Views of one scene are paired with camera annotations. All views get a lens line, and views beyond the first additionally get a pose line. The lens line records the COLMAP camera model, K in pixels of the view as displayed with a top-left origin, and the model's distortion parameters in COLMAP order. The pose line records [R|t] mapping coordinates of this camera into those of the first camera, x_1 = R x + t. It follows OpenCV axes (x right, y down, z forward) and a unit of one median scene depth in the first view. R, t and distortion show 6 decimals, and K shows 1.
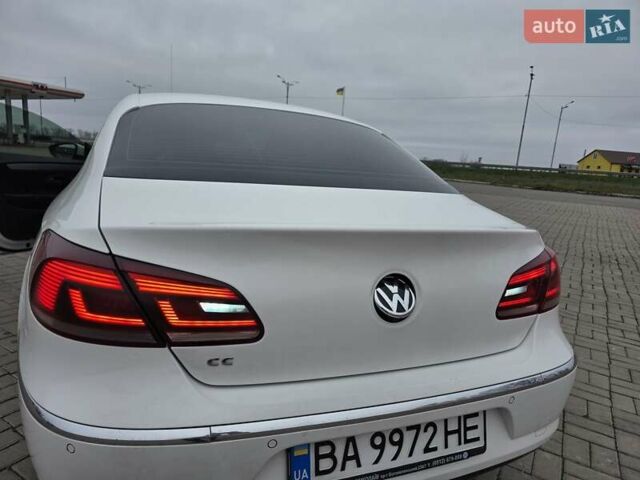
lens RADIAL K [[427.1, 0, 320.0], [0, 427.1, 240.0], [0, 0, 1]] dist [0.039259, -0.052744]
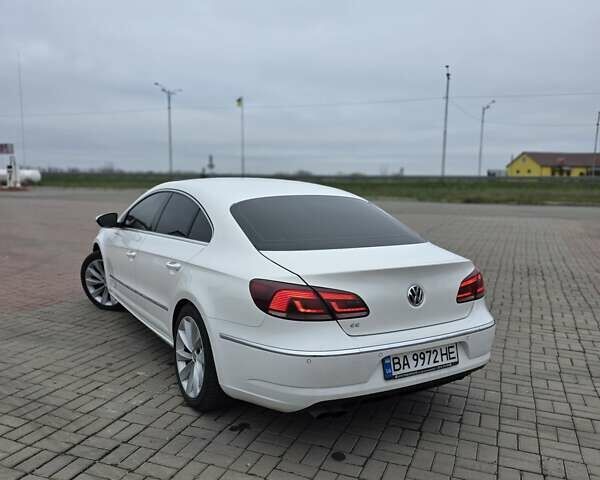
lens RADIAL K [[531.0, 0, 296.7], [0, 531.0, 230.7], [0, 0, 1]] dist [0.097156, -0.142216]
pose [[0.985351, -0.075185, 0.153074, -0.229309], [0.087744, 0.993162, -0.077009, -0.011696], [-0.146237, 0.089313, 0.985210, -0.469815]]
